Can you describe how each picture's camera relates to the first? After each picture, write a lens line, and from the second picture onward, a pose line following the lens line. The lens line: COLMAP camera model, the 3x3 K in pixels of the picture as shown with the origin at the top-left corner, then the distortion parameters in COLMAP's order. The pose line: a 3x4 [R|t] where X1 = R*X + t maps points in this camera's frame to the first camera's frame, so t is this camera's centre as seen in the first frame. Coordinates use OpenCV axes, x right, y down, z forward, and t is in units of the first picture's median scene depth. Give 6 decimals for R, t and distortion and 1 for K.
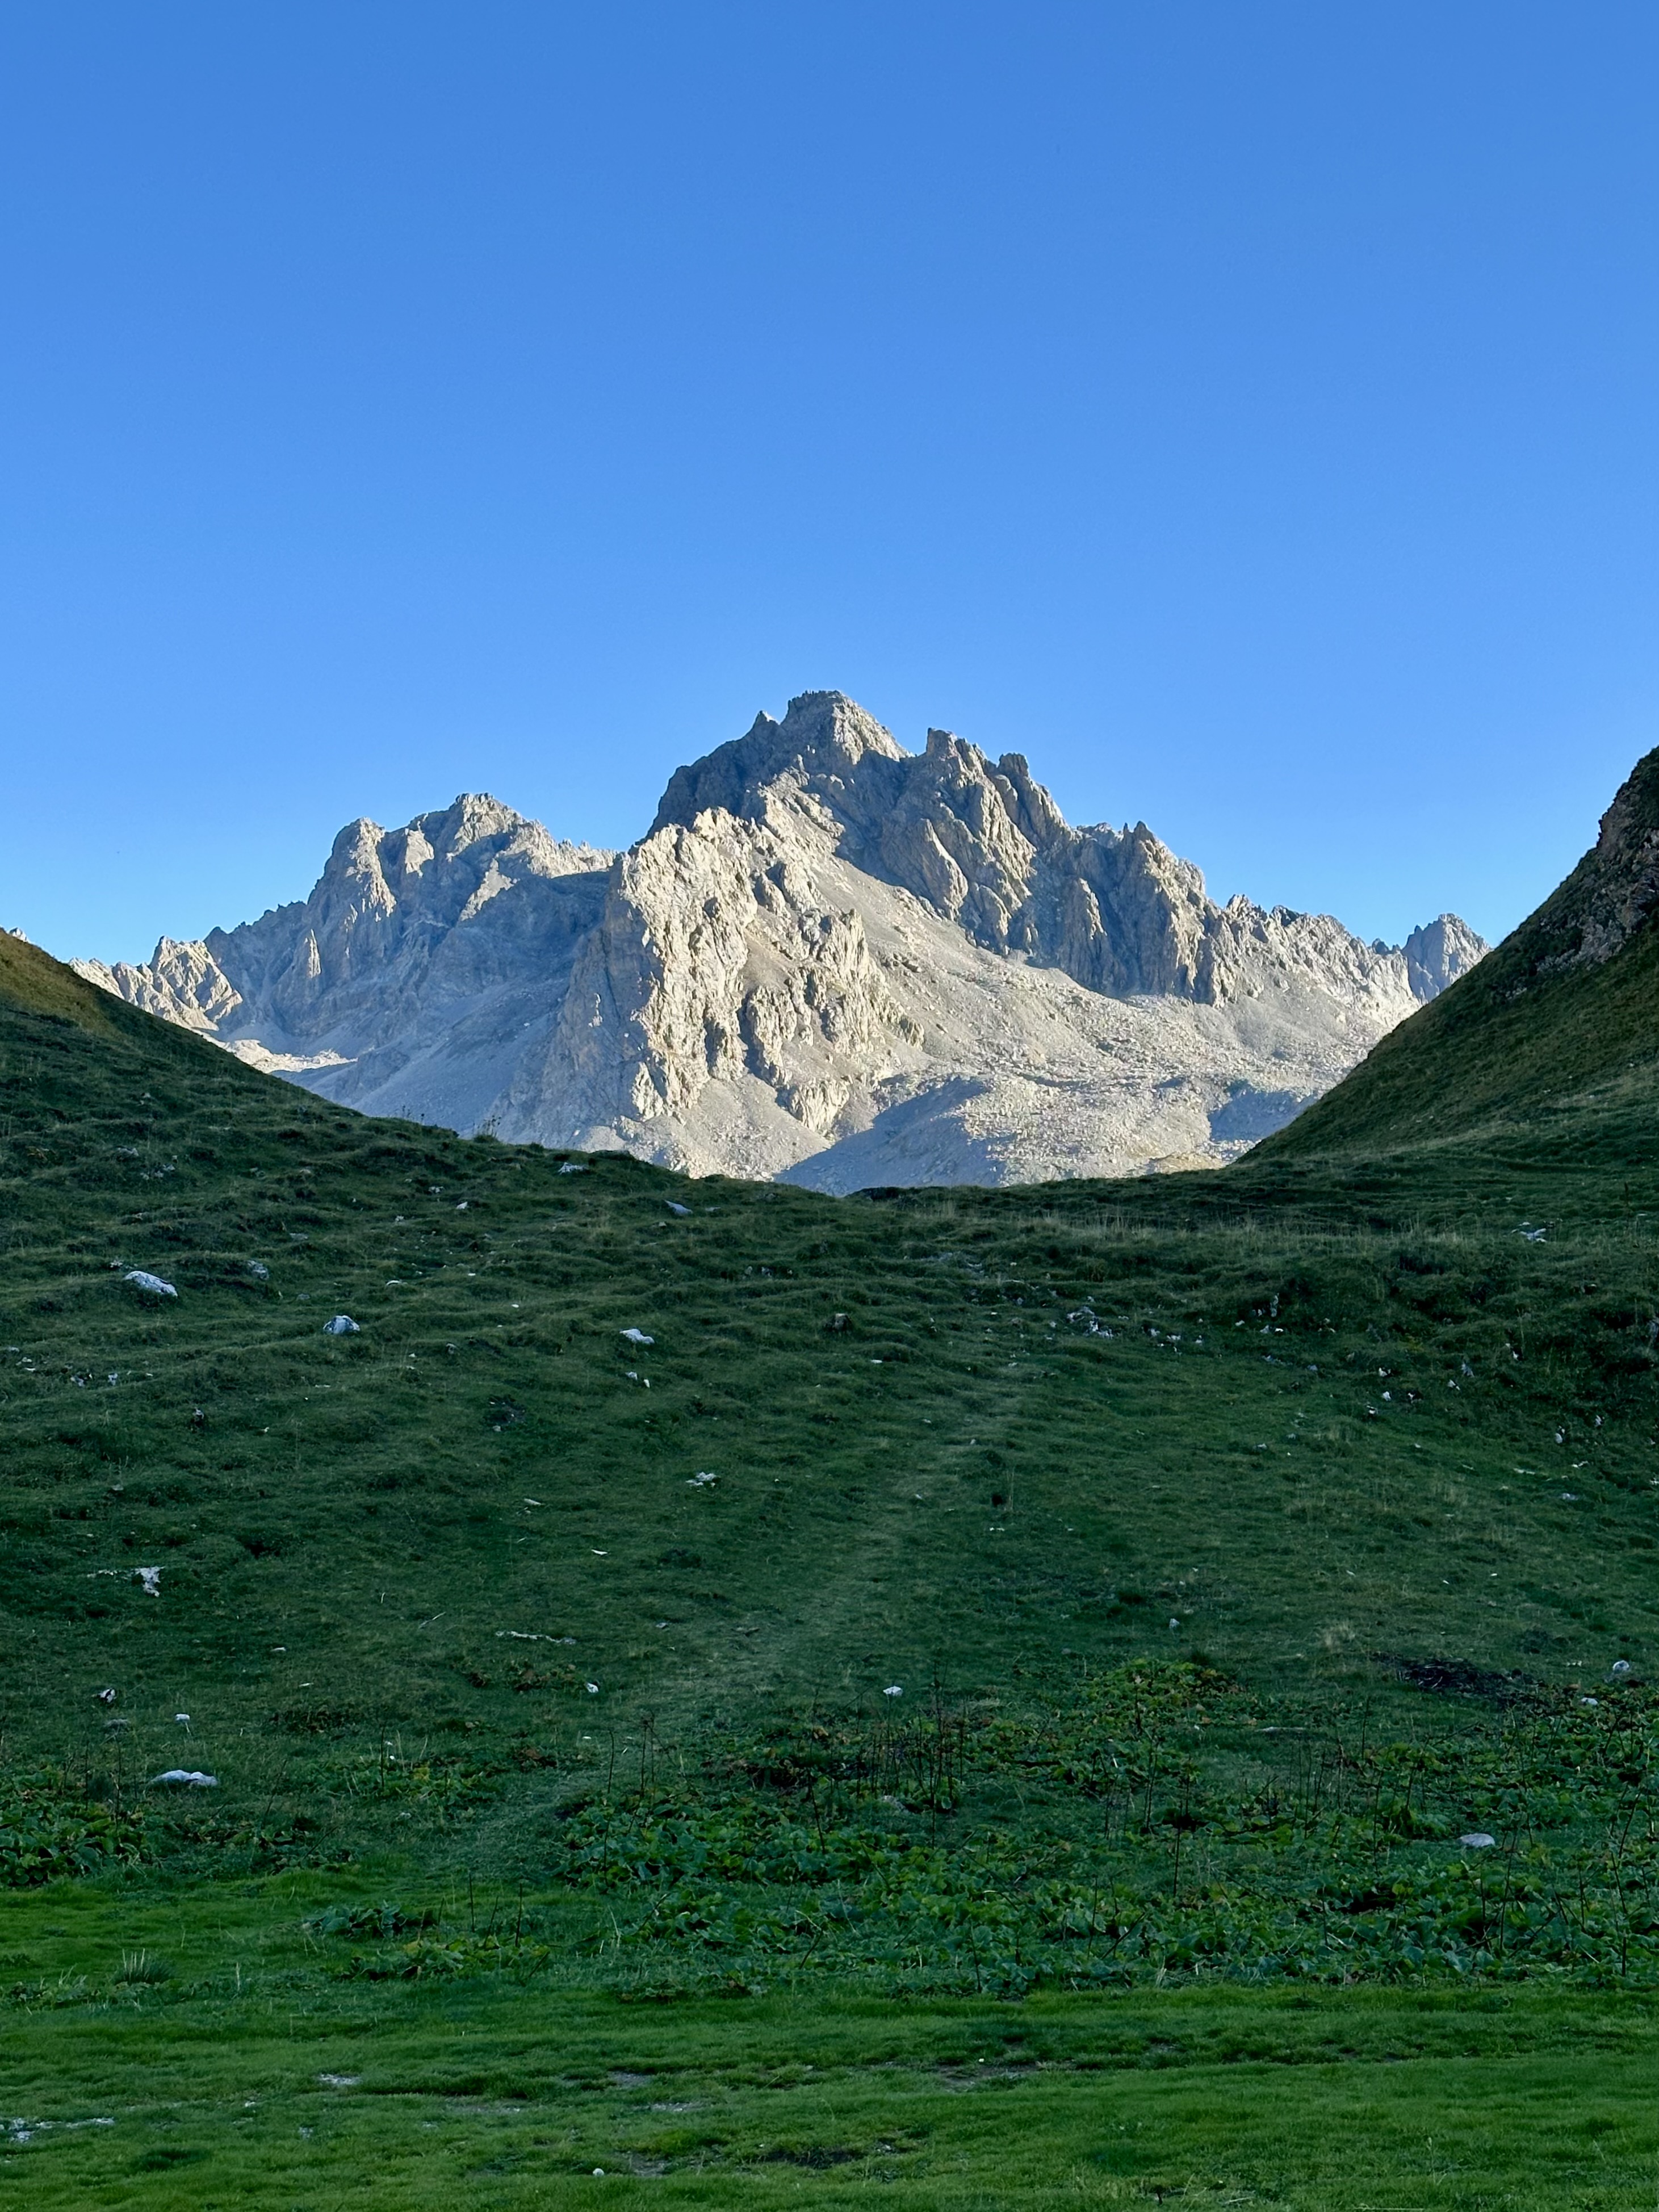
lens RADIAL K [[3210.0, 0, 834.4], [0, 3210.0, 1083.8], [0, 0, 1]] dist [0.260613, 0.000000]
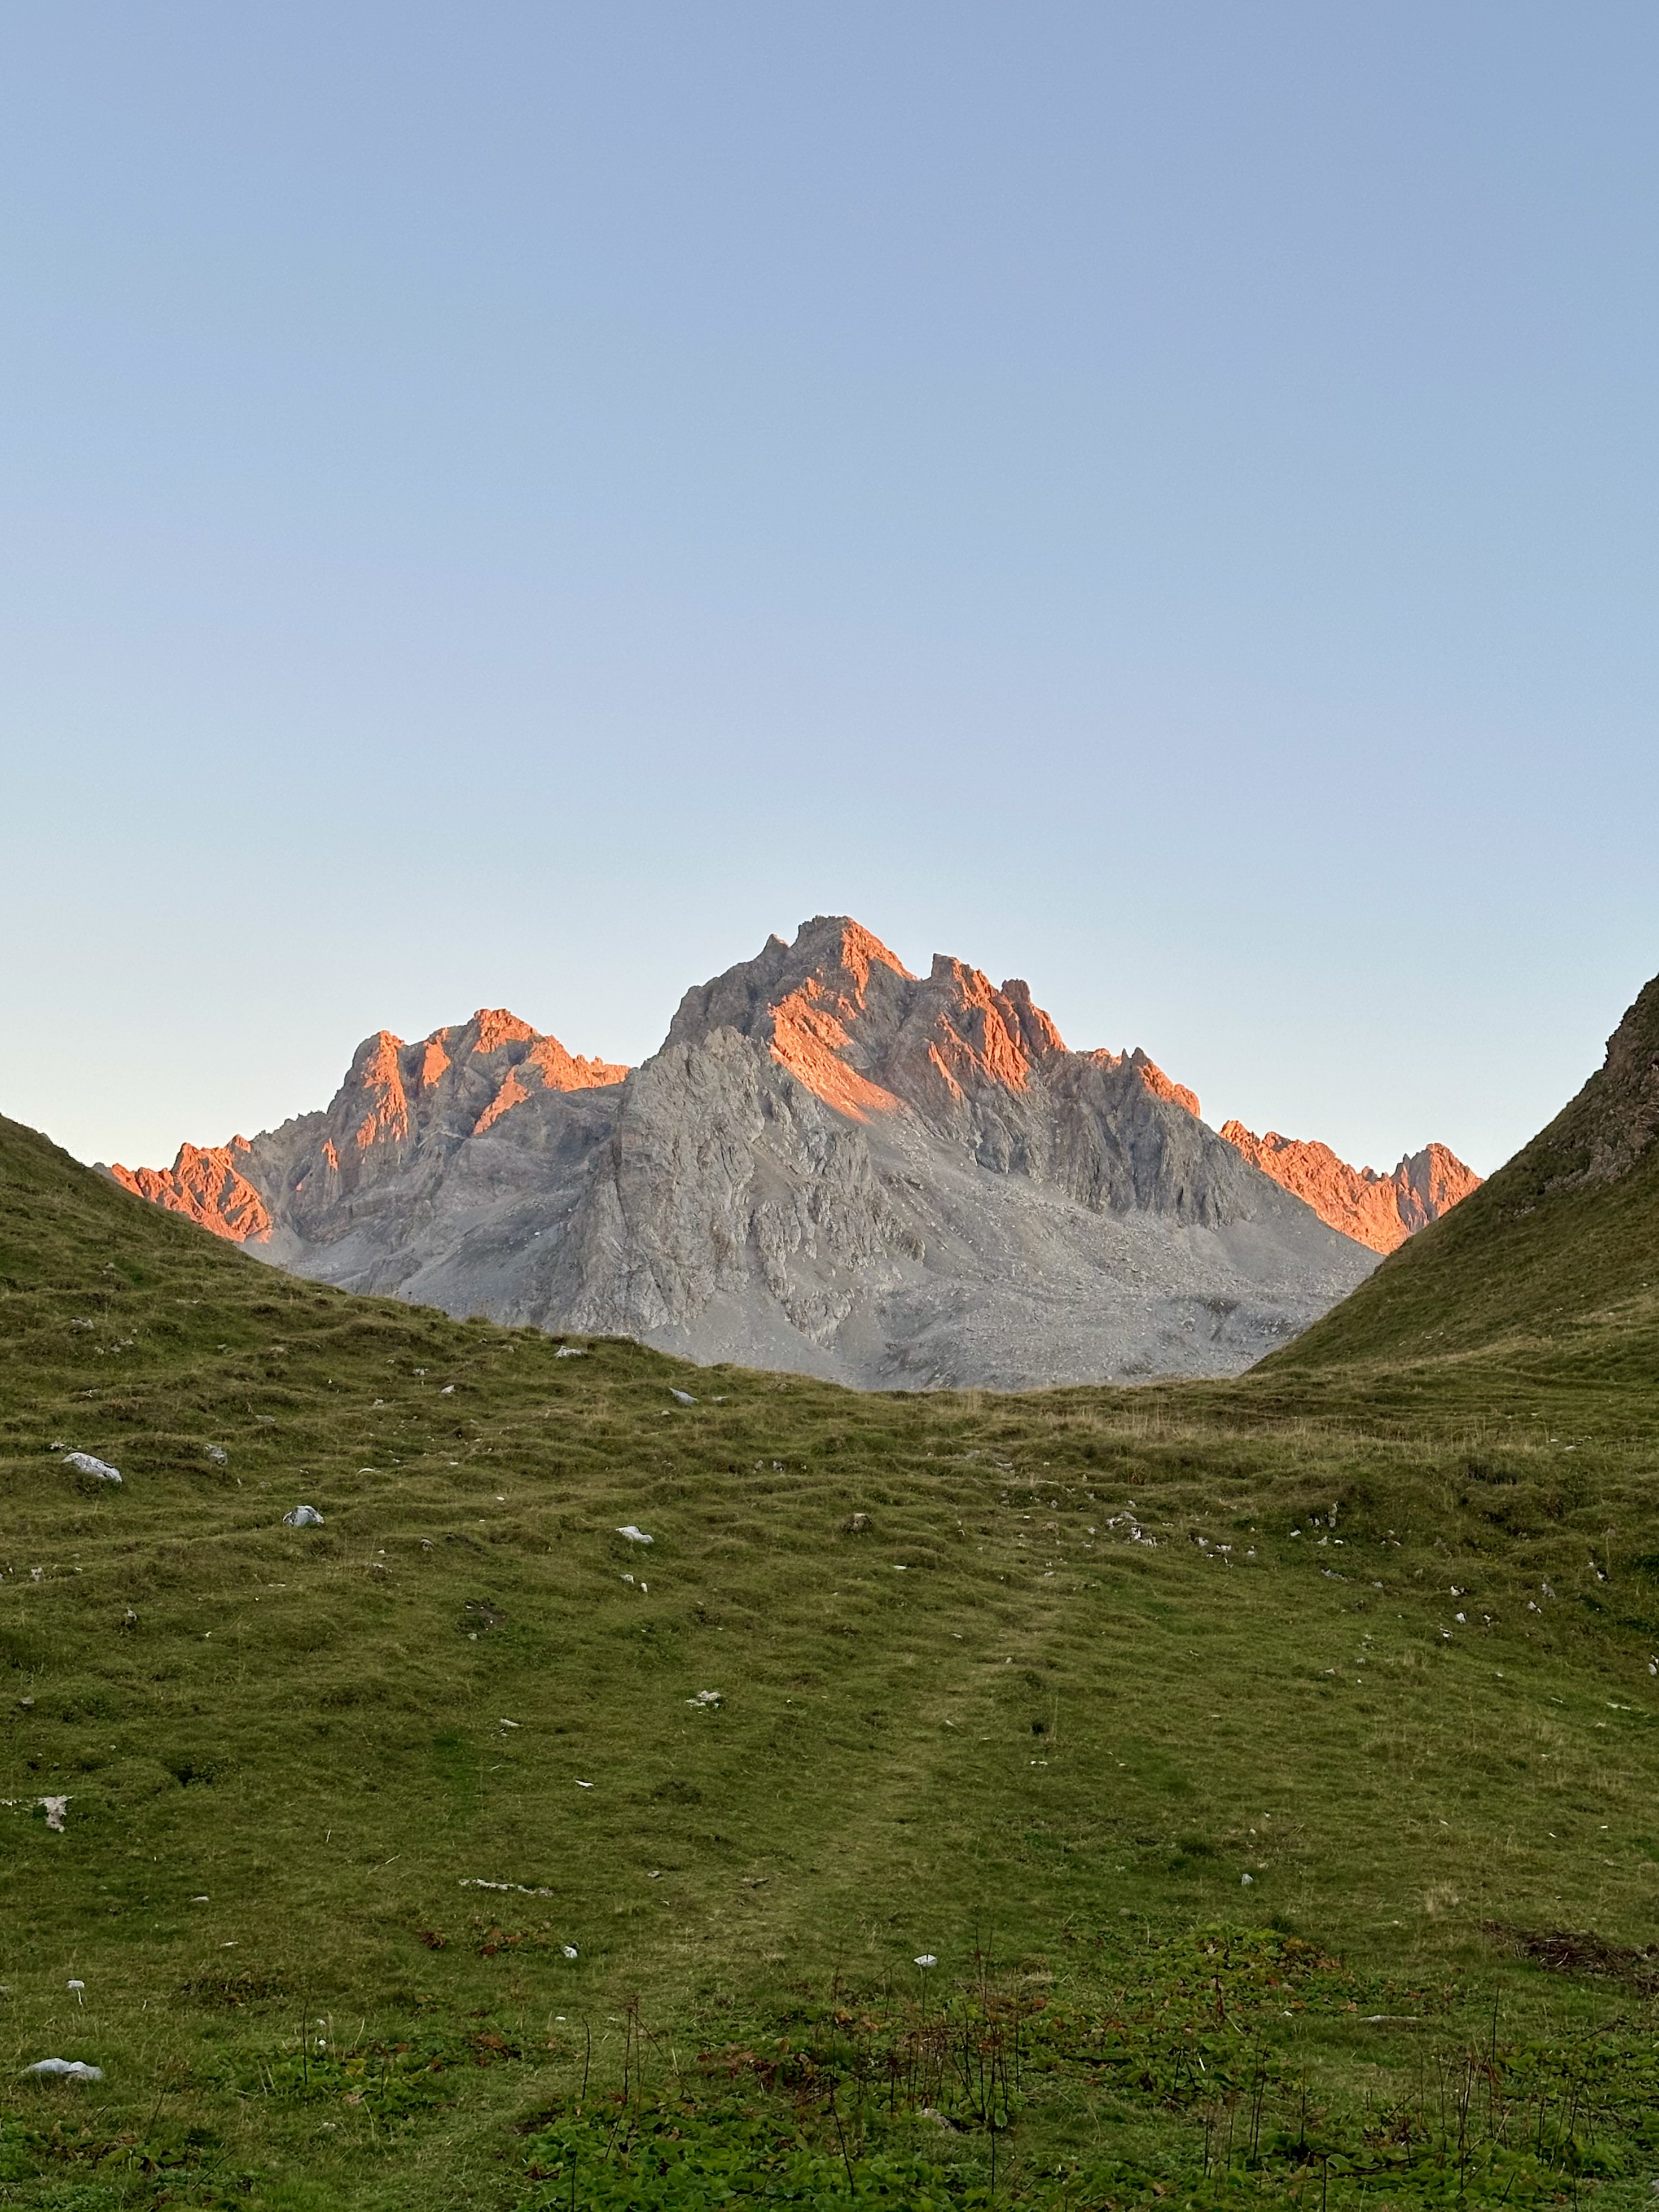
lens RADIAL K [[3131.1, 0, 841.3], [0, 3131.1, 1124.1], [0, 0, 1]] dist [0.220987, 0.000000]
pose [[0.999847, 0.017507, 0.000463, -0.006419], [-0.017455, 0.998322, -0.055205, 0.012333], [-0.001429, 0.055188, 0.998475, 0.124559]]
